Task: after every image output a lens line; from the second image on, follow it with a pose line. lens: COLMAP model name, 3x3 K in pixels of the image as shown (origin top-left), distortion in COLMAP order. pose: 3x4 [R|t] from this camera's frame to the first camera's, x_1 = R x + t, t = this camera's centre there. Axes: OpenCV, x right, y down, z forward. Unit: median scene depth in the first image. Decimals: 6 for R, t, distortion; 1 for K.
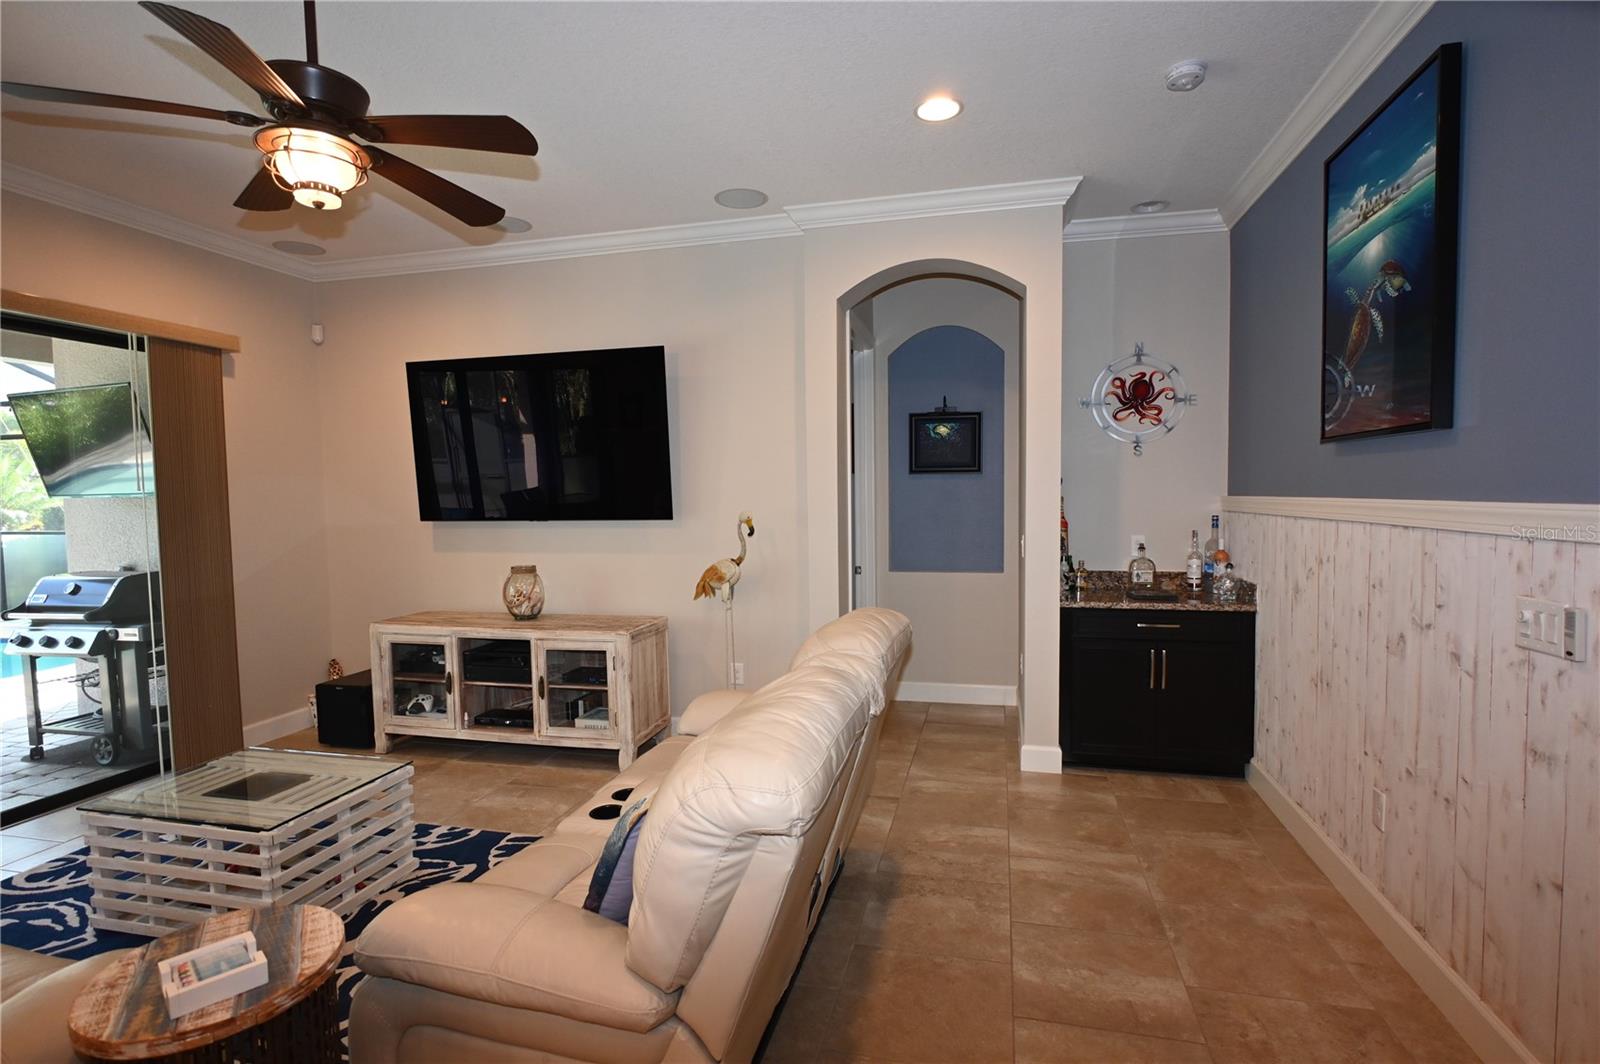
lens RADIAL K [[785.3, 0, 801.4], [0, 785.3, 535.0], [0, 0, 1]] dist [-0.004137, 0.002572]
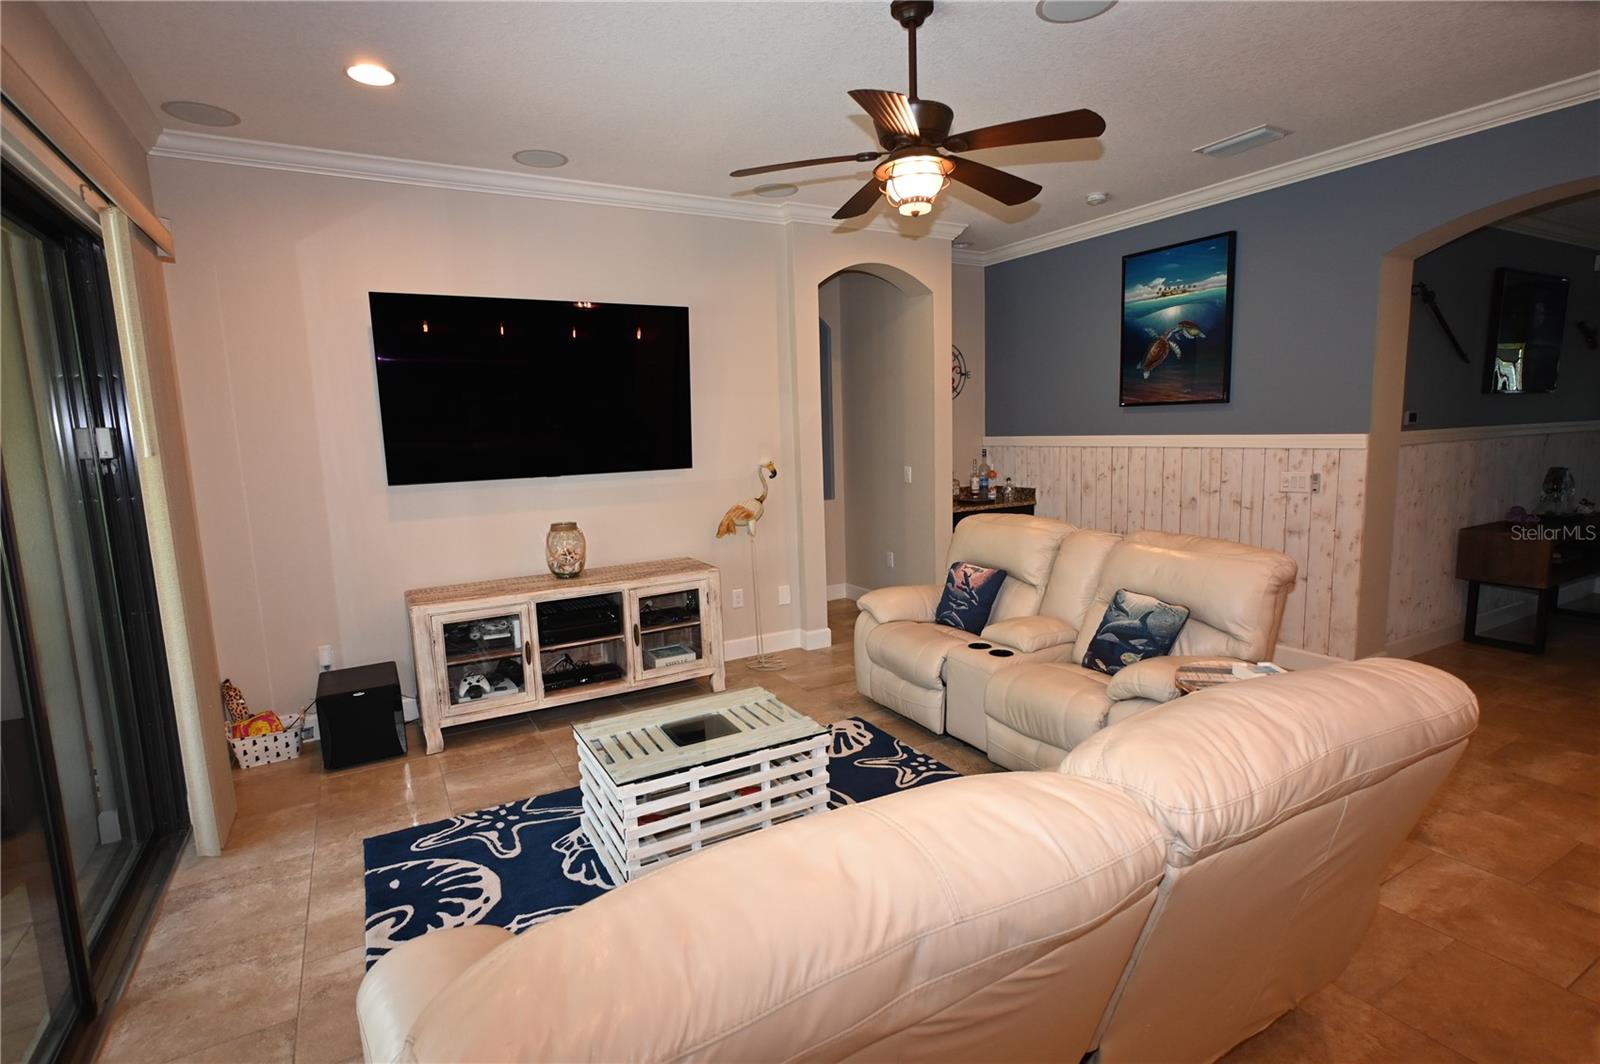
lens RADIAL K [[785.3, 0, 801.4], [0, 785.3, 535.0], [0, 0, 1]] dist [-0.004137, 0.002572]
pose [[0.722217, -0.104749, 0.683688, -0.835947], [0.059127, 0.994197, 0.089864, -0.016273], [-0.689134, -0.024477, 0.724220, 0.099213]]
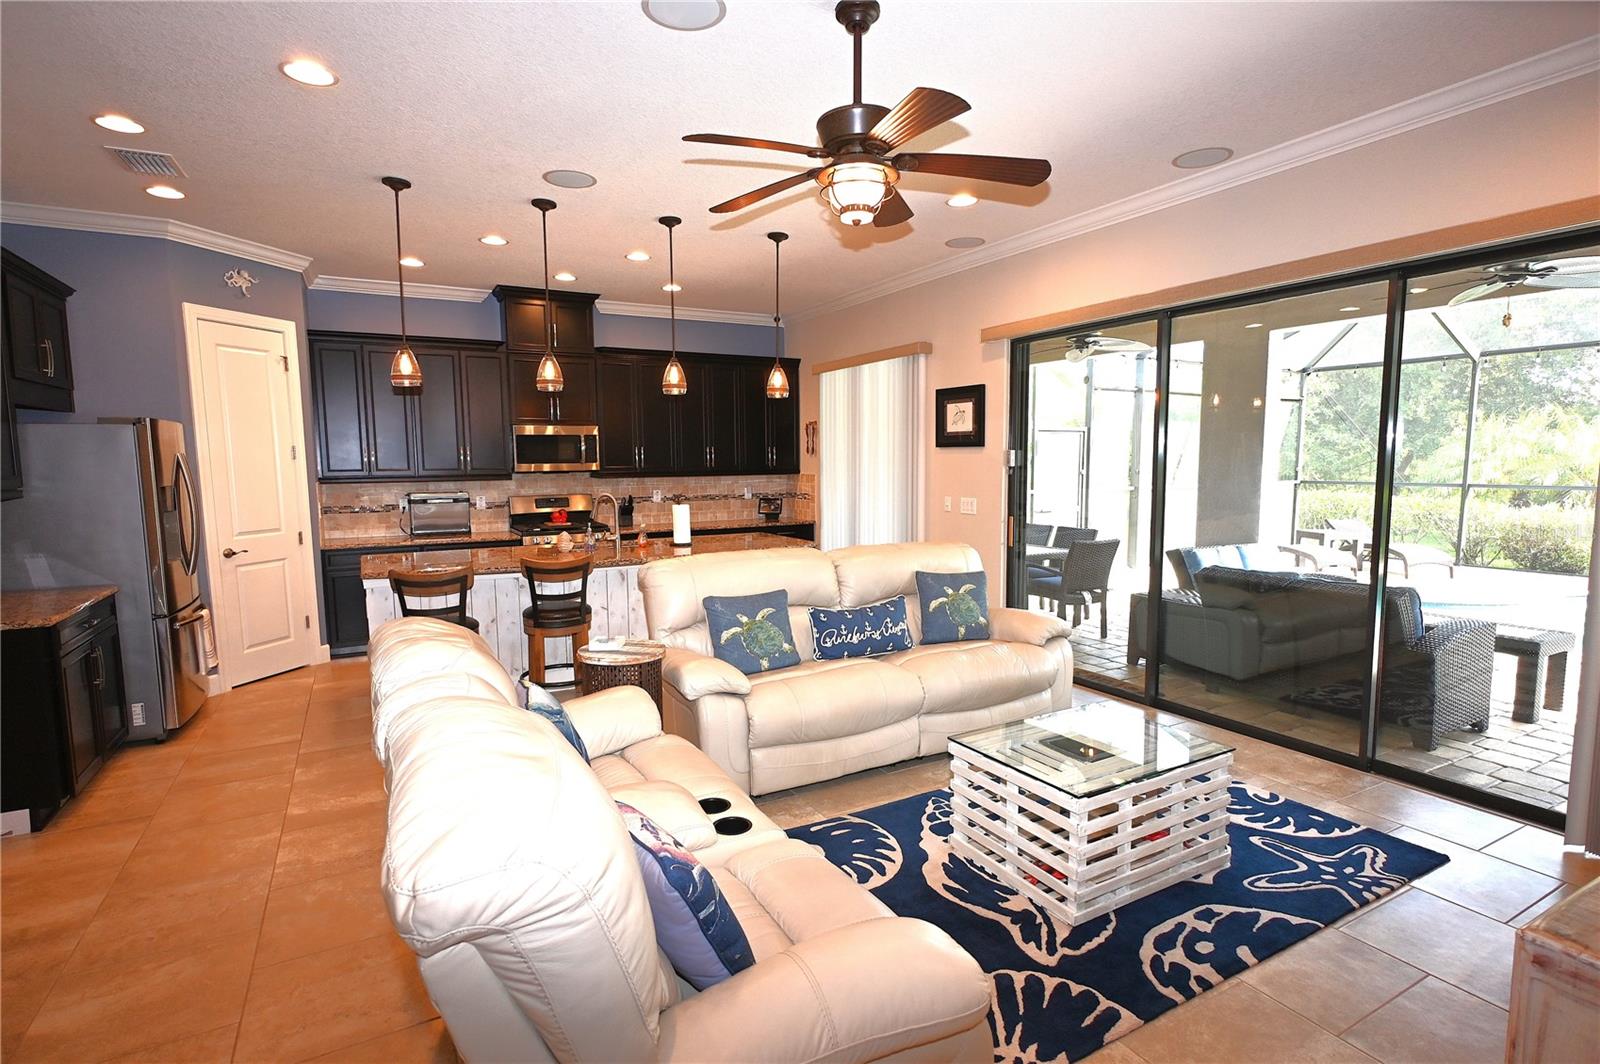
lens RADIAL K [[785.3, 0, 801.4], [0, 785.3, 535.0], [0, 0, 1]] dist [-0.004137, 0.002572]
pose [[-0.725550, 0.089487, -0.682326, 0.161015], [-0.018470, 0.988620, 0.149297, -0.063420], [0.687921, 0.120925, -0.715640, 0.937853]]
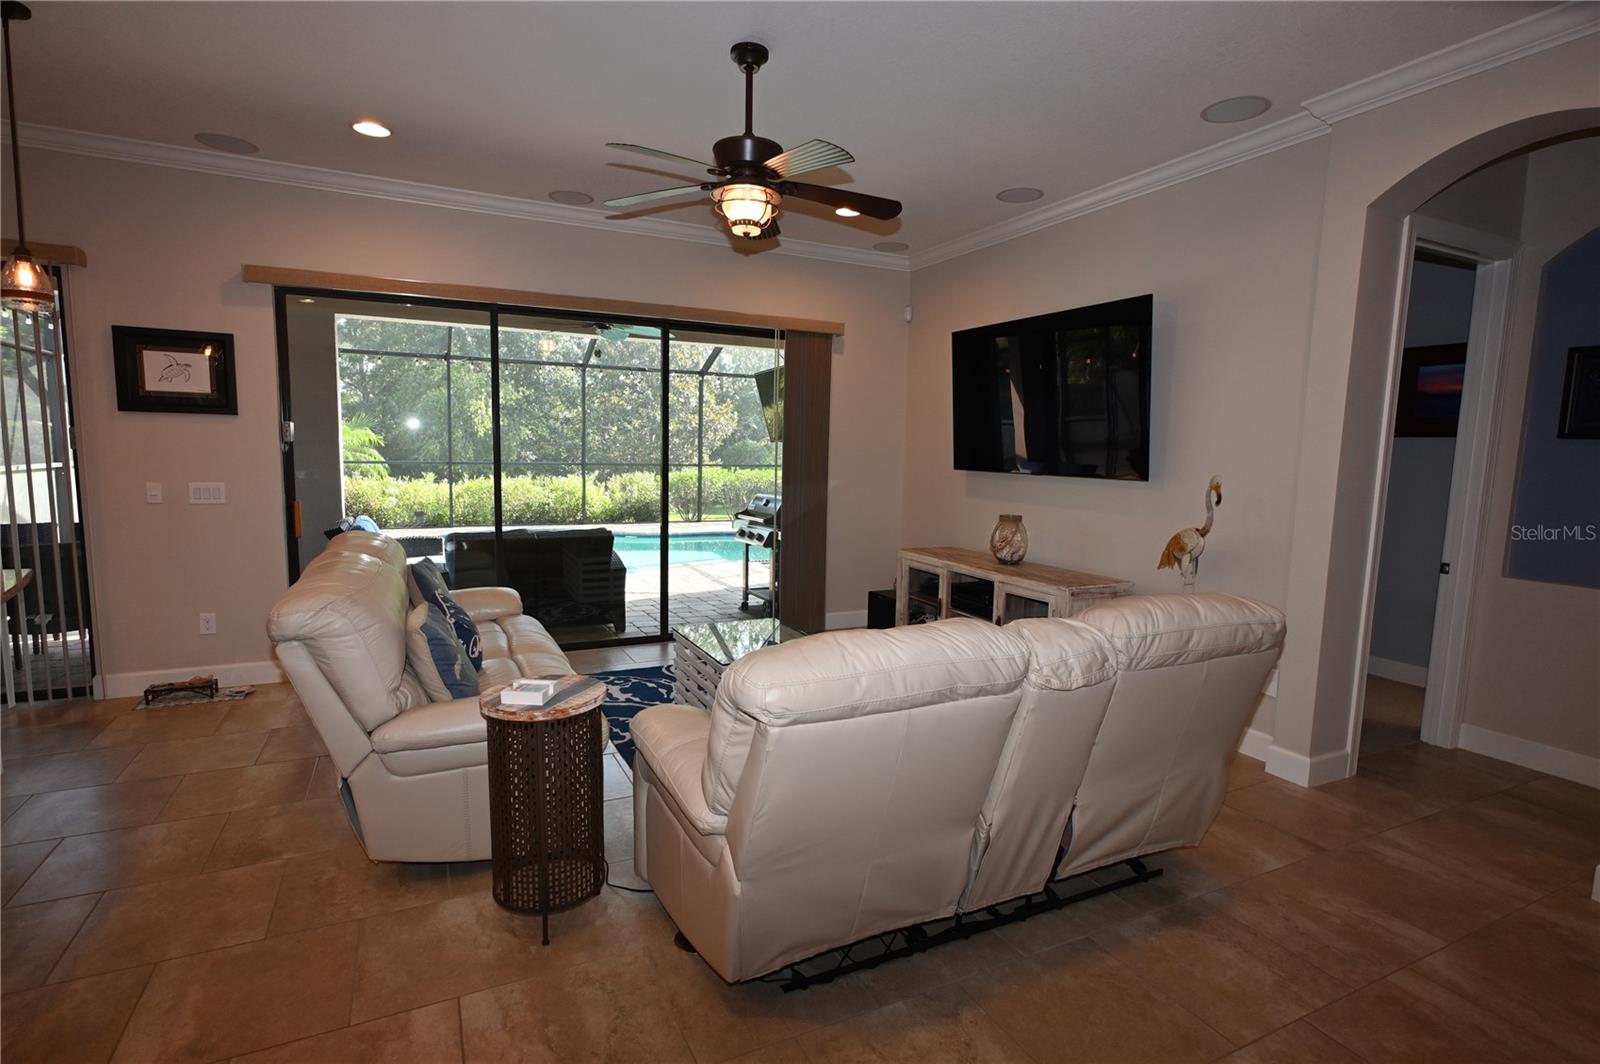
lens RADIAL K [[785.3, 0, 801.4], [0, 785.3, 535.0], [0, 0, 1]] dist [-0.004137, 0.002572]
pose [[0.648226, 0.114772, -0.752749, 0.288570], [-0.073944, 0.993391, 0.087787, -0.007302], [0.757849, -0.001244, 0.652428, 0.075031]]
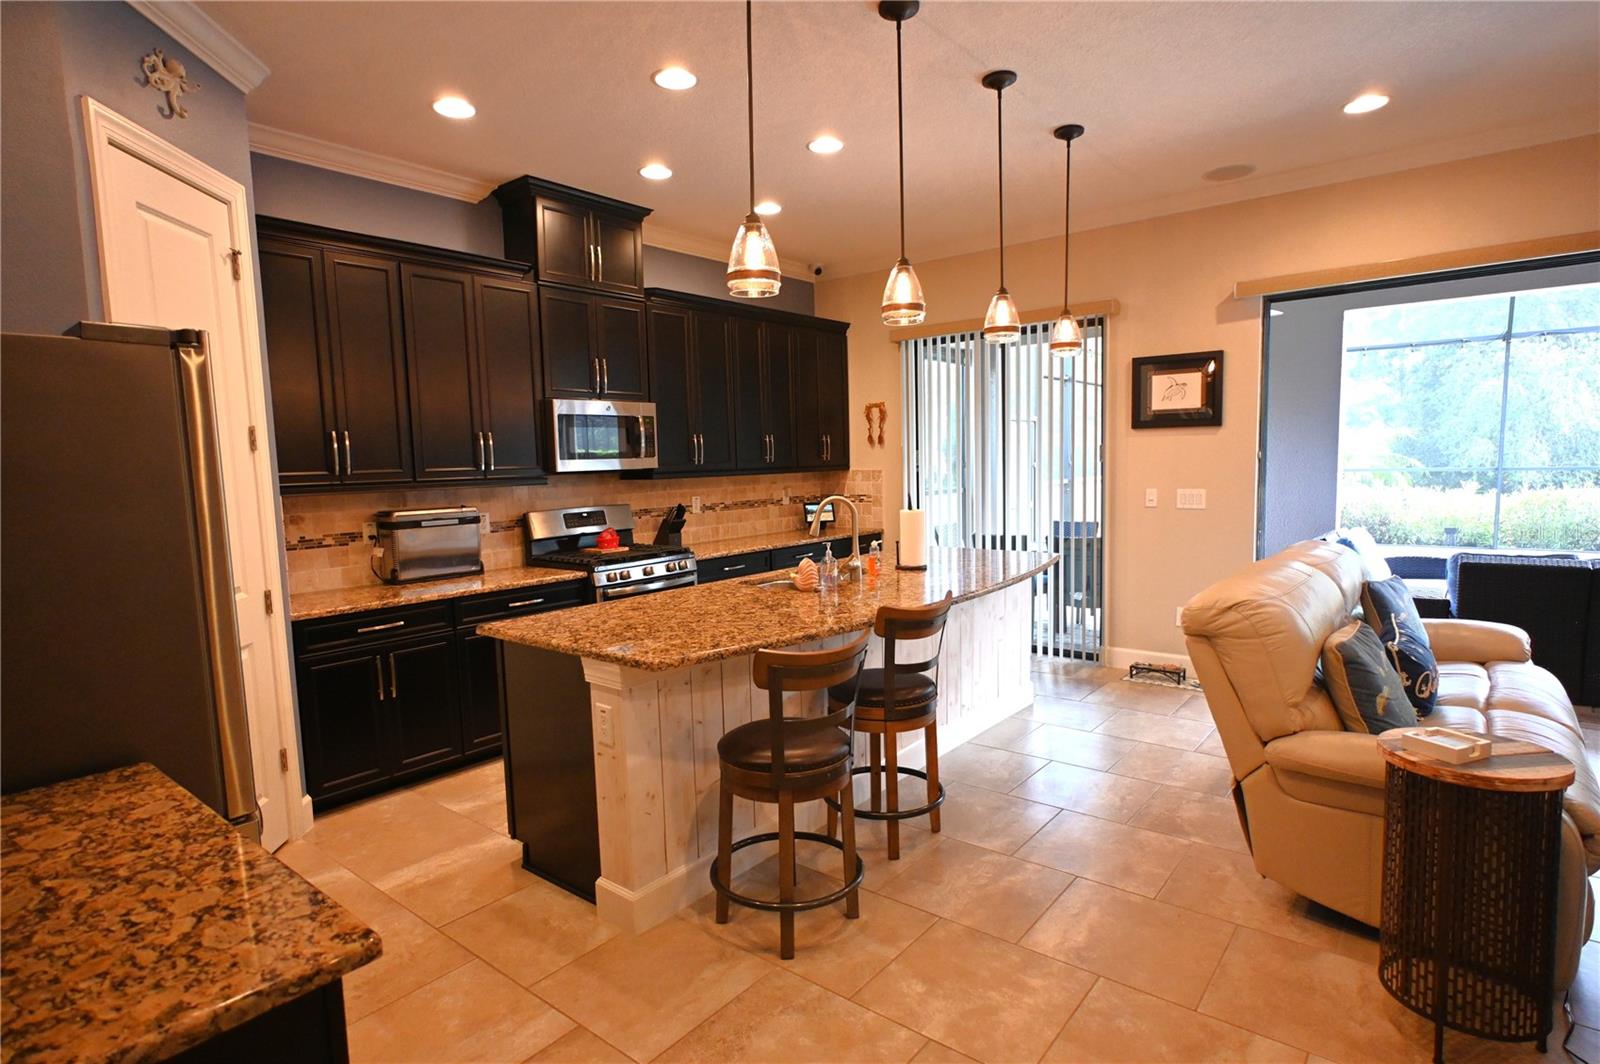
lens RADIAL K [[827.5, 0, 800.0], [0, 827.5, 532.0], [0, 0, 1]] dist [-0.002602, -0.000483]
pose [[-0.420560, 0.106823, -0.900954, 0.320628], [-0.017684, 0.991890, 0.125860, -0.006842], [0.907092, 0.068864, -0.415260, 0.140549]]
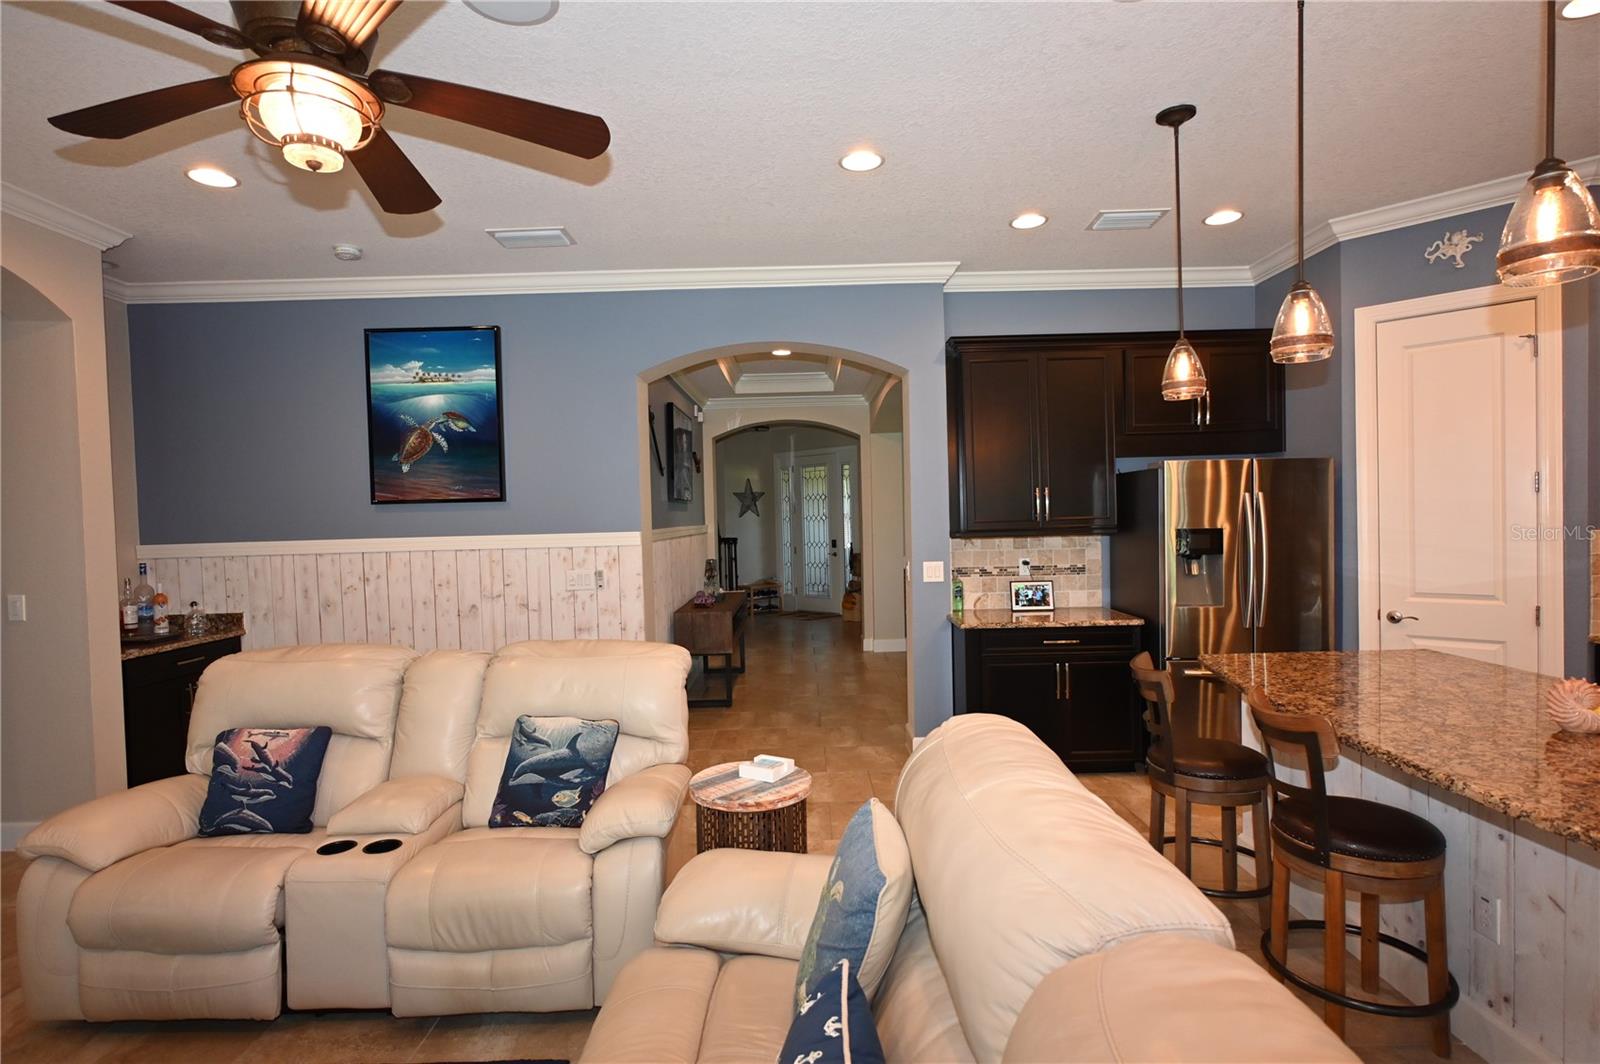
lens RADIAL K [[801.2, 0, 800.4], [0, 801.2, 535.3], [0, 0, 1]] dist [-0.004404, 0.000245]
pose [[-0.241653, -0.005714, 0.970346, -0.756717], [0.081002, 0.996374, 0.026040, -0.017871], [-0.966976, 0.084893, -0.240314, 0.378698]]
